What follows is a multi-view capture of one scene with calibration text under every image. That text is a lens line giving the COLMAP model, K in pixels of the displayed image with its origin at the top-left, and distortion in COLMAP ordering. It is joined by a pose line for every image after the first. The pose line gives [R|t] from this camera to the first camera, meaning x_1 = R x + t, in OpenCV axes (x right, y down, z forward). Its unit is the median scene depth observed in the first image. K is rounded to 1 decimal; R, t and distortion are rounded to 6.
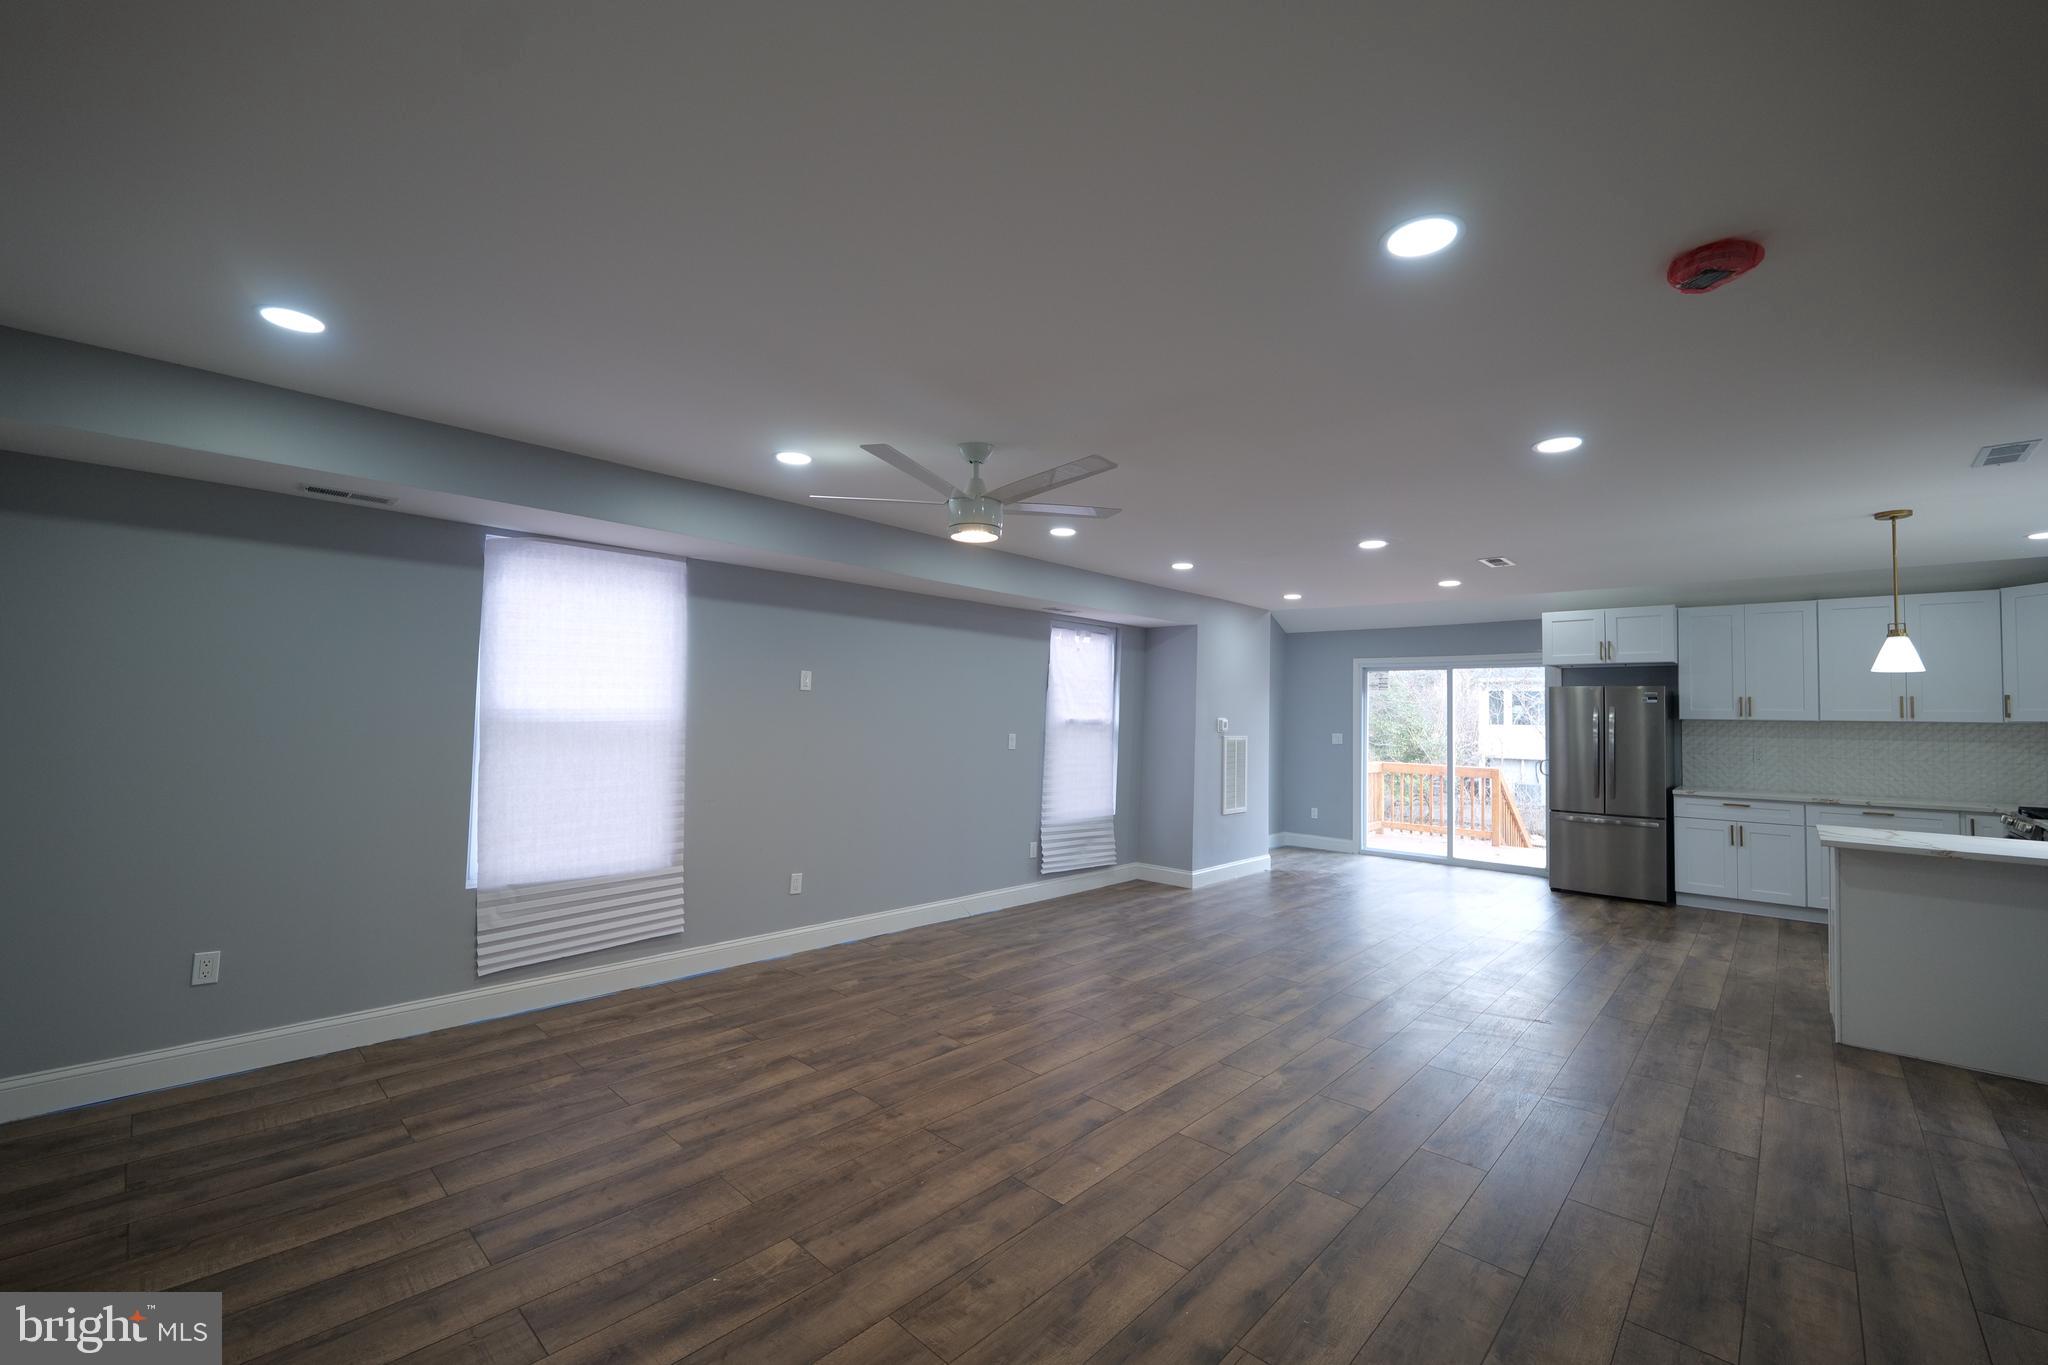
lens RADIAL K [[835.4, 0, 1015.1], [0, 835.4, 682.4], [0, 0, 1]] dist [-0.012365, 0.000824]
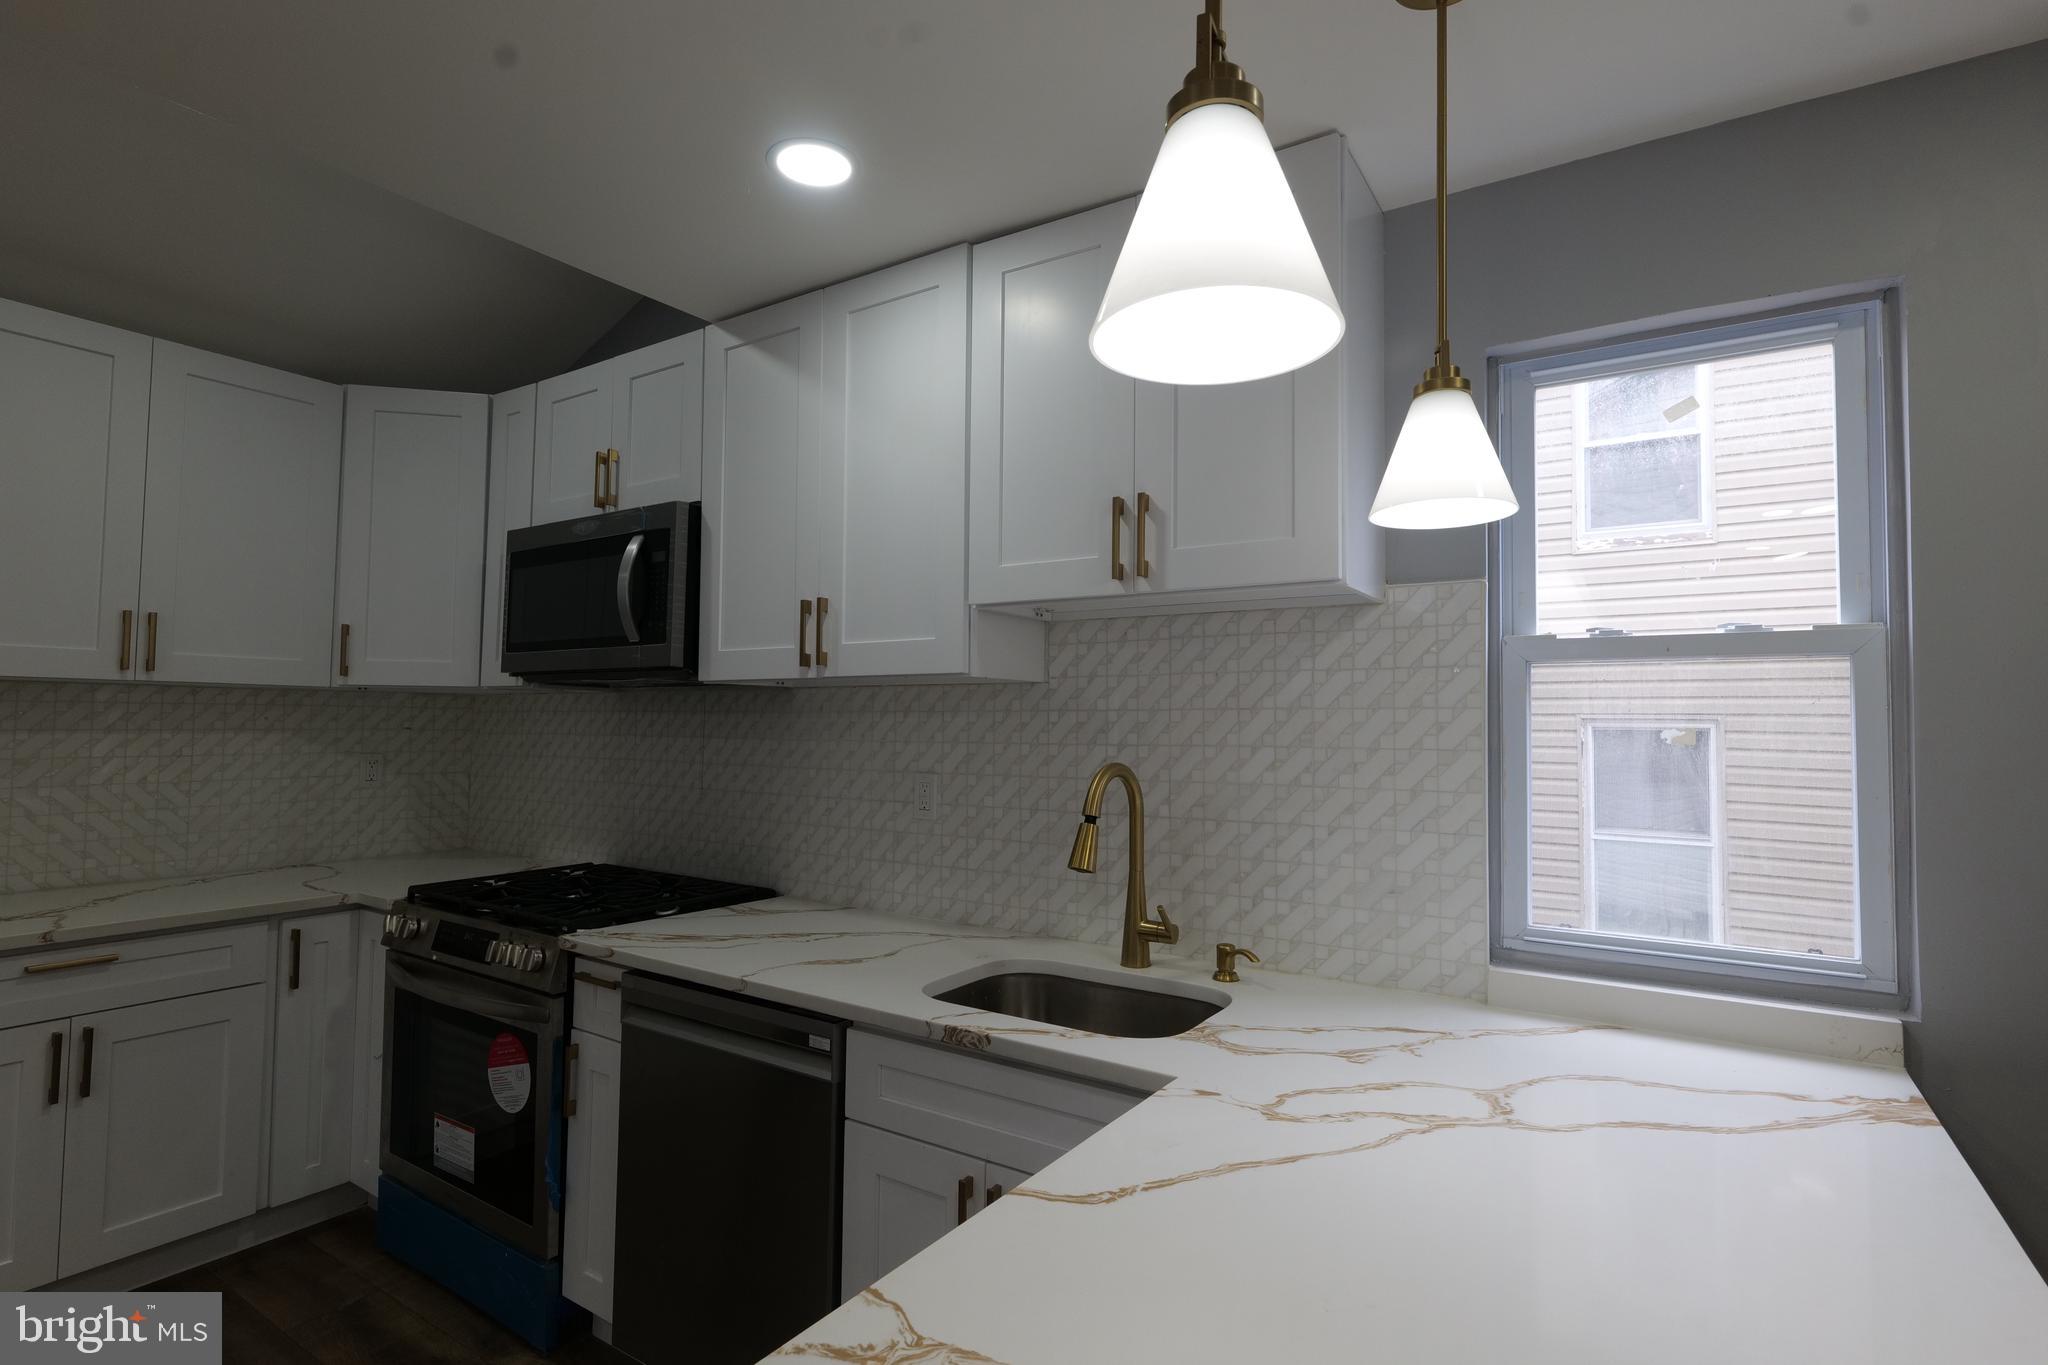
lens RADIAL K [[1008.2, 0, 1016.3], [0, 1008.2, 679.8], [0, 0, 1]] dist [0.001469, -0.000084]
pose [[-0.166077, 0.018044, 0.985948, 0.792180], [-0.058720, 0.997877, -0.028153, 0.049983], [-0.984363, -0.062570, -0.164665, 0.946199]]
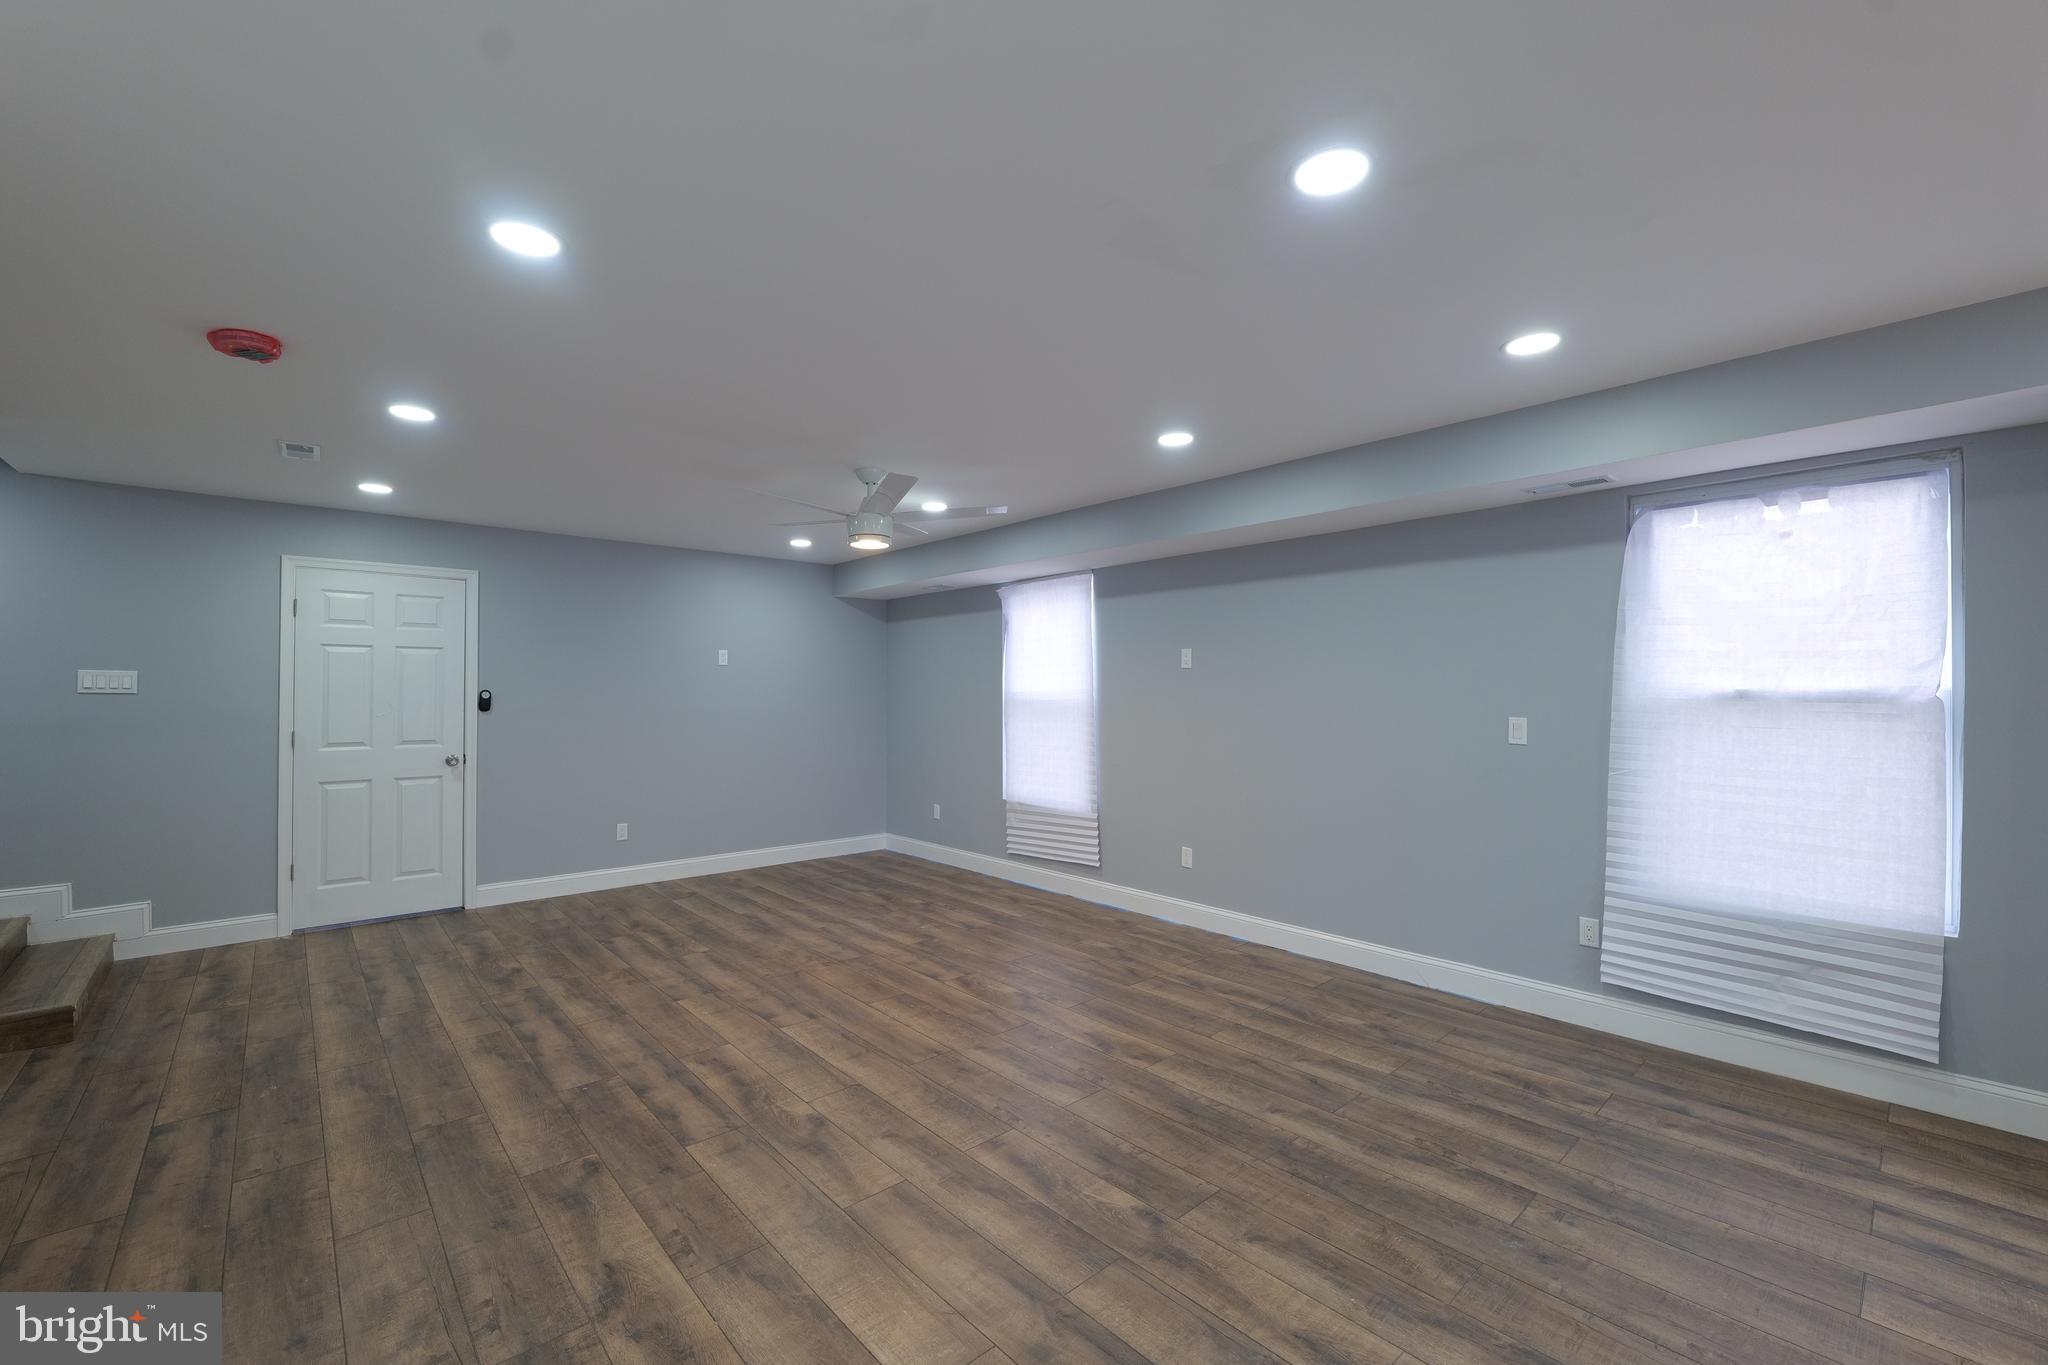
lens RADIAL K [[835.4, 0, 1015.1], [0, 835.4, 682.4], [0, 0, 1]] dist [-0.012365, 0.000824]
pose [[-0.087861, -0.031814, -0.995625, 0.867697], [0.040946, 0.998530, -0.035520, 0.060779], [0.995291, -0.043888, -0.086429, 0.986747]]
